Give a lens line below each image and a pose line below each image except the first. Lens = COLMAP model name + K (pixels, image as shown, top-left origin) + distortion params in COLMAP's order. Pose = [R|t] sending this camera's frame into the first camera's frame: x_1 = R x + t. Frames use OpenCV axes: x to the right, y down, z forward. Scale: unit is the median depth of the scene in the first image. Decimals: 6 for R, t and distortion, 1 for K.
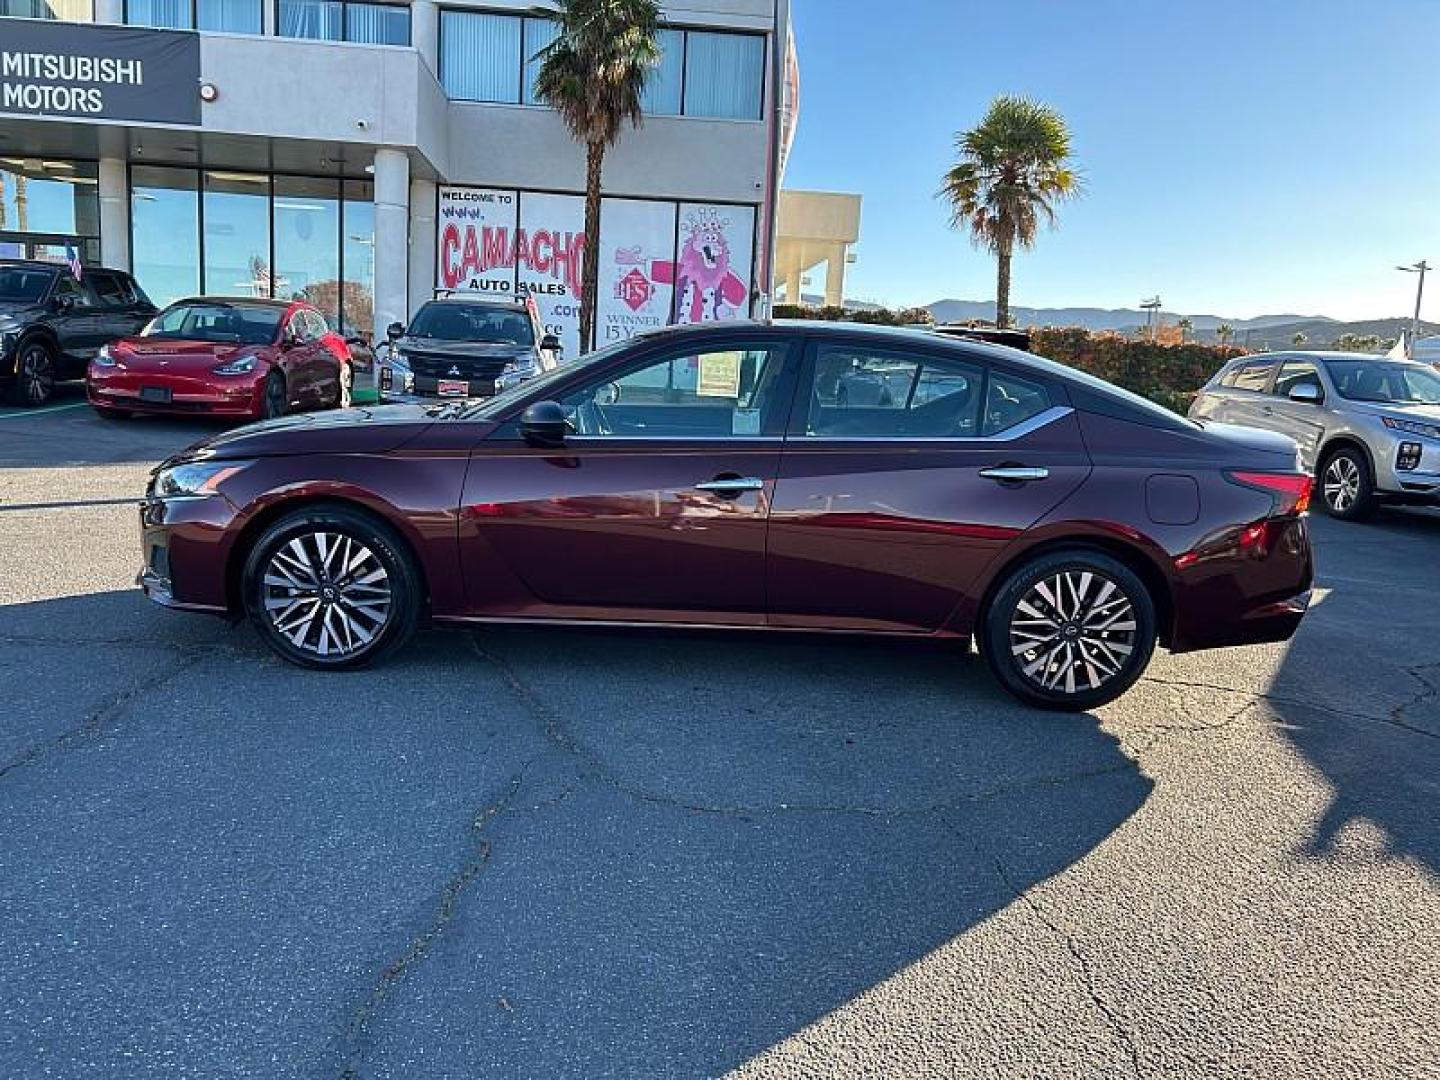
lens RADIAL K [[1087.0, 0, 721.6], [0, 1087.0, 539.2], [0, 0, 1]] dist [0.054452, -0.051732]
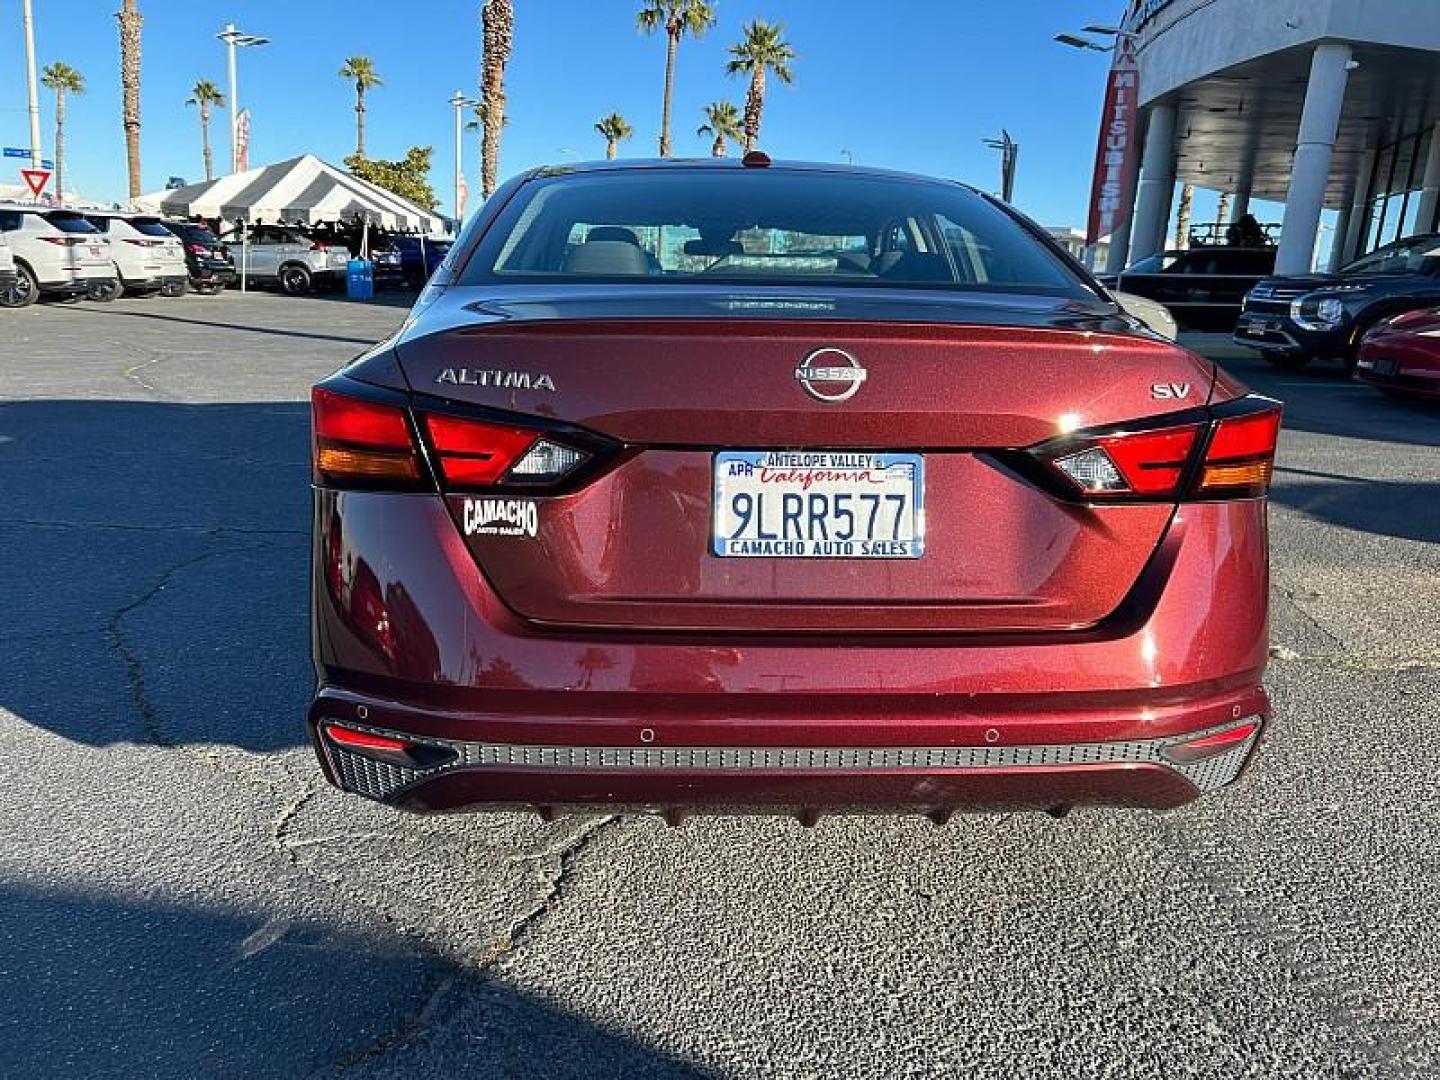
lens RADIAL K [[1088.0, 0, 715.6], [0, 1088.0, 533.7], [0, 0, 1]] dist [0.049641, -0.053418]
pose [[0.046178, 0.190489, -0.980603, 0.254591], [-0.217486, 0.960019, 0.176248, -0.028951], [0.974971, 0.205128, 0.085761, 0.305409]]
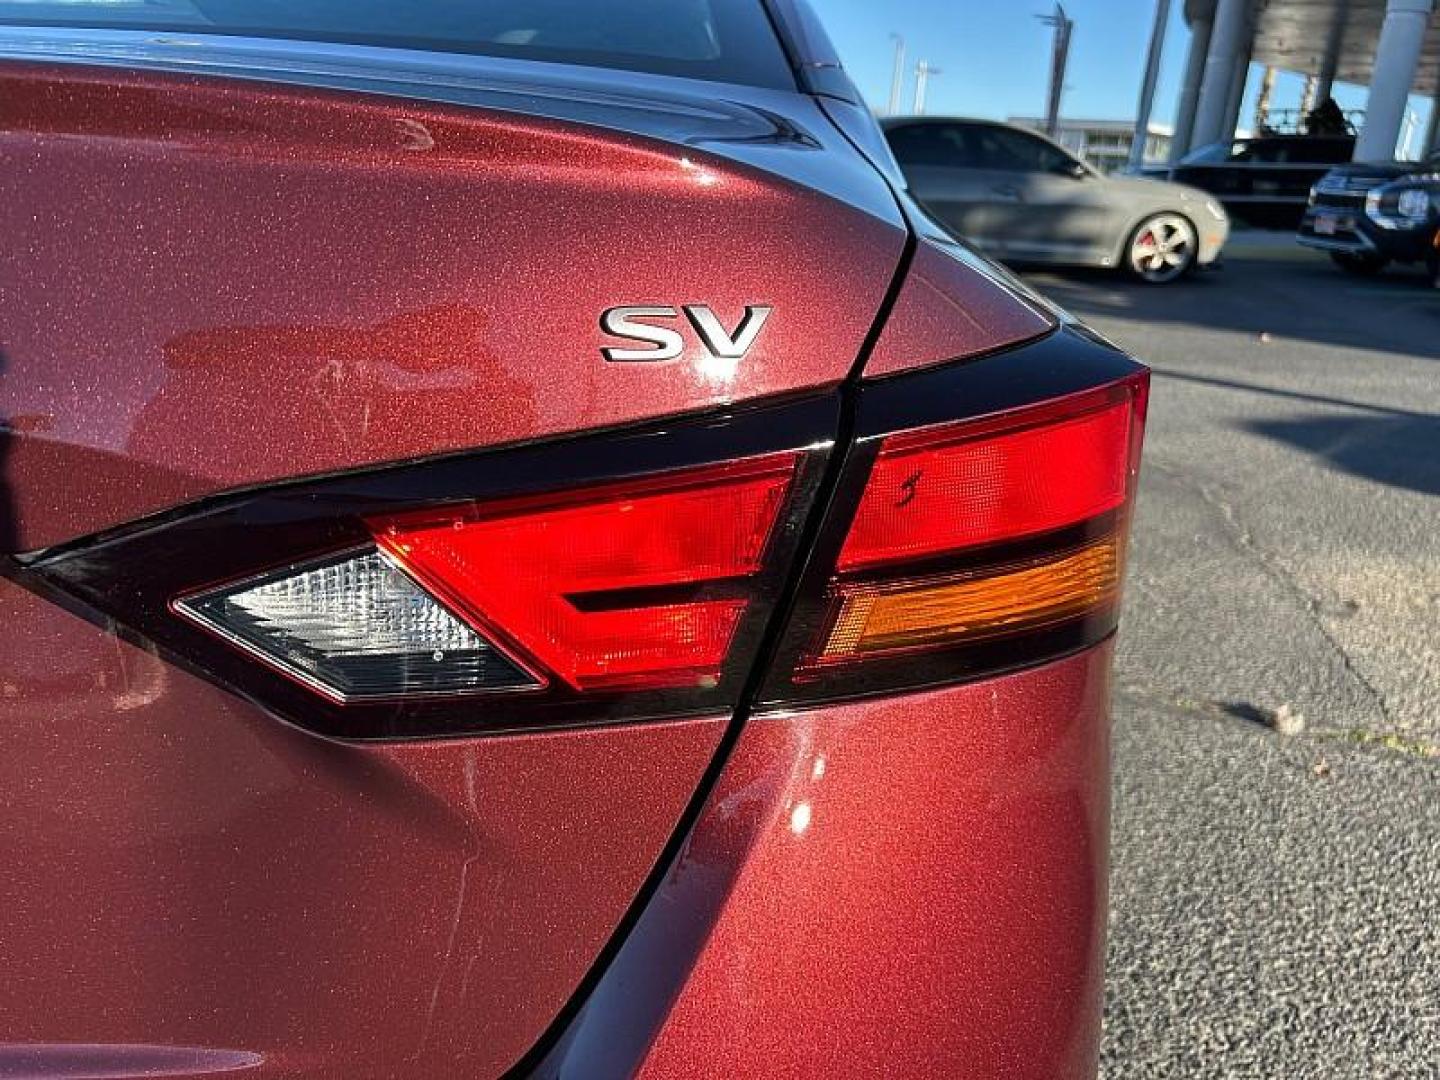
lens RADIAL K [[1092.0, 0, 725.0], [0, 1092.0, 539.6], [0, 0, 1]] dist [0.107522, -0.131010]
pose [[0.008740, 0.272851, -0.962017, 0.179259], [-0.217453, 0.939549, 0.264503, -0.035912], [0.976032, 0.206882, 0.067544, 0.355050]]
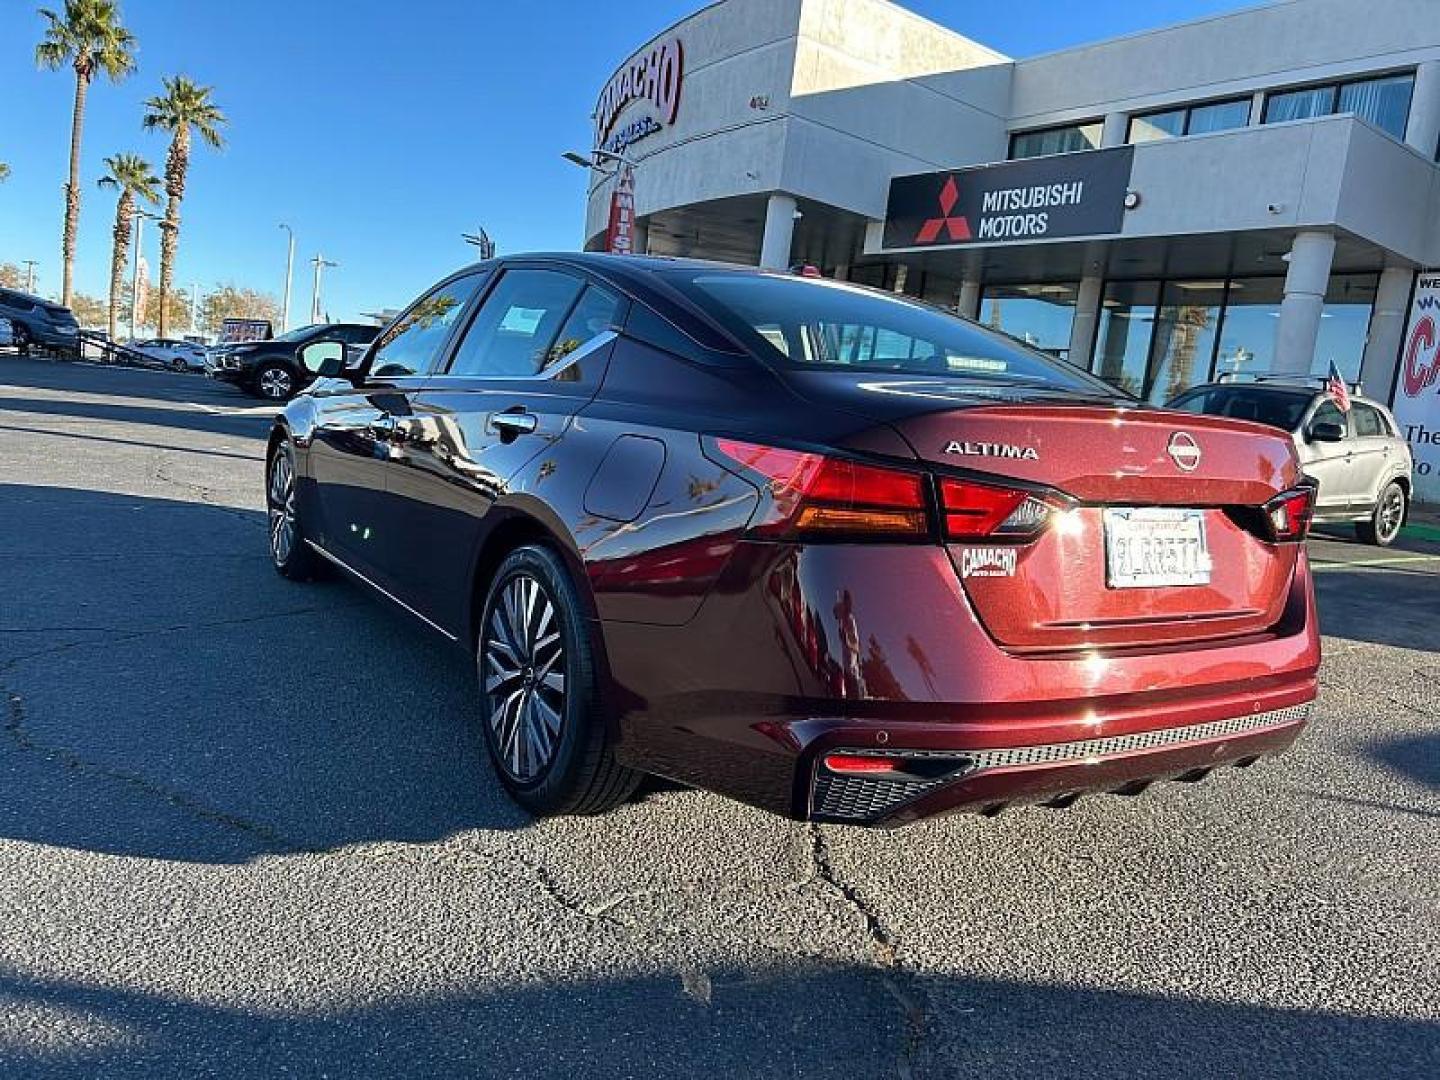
lens RADIAL K [[1087.0, 0, 721.6], [0, 1087.0, 539.2], [0, 0, 1]] dist [0.054452, -0.051732]
pose [[0.520309, 0.113143, -0.846449, 0.242833], [-0.224499, 0.974443, -0.007747, -0.002799], [0.823941, 0.194058, 0.532413, 0.201929]]
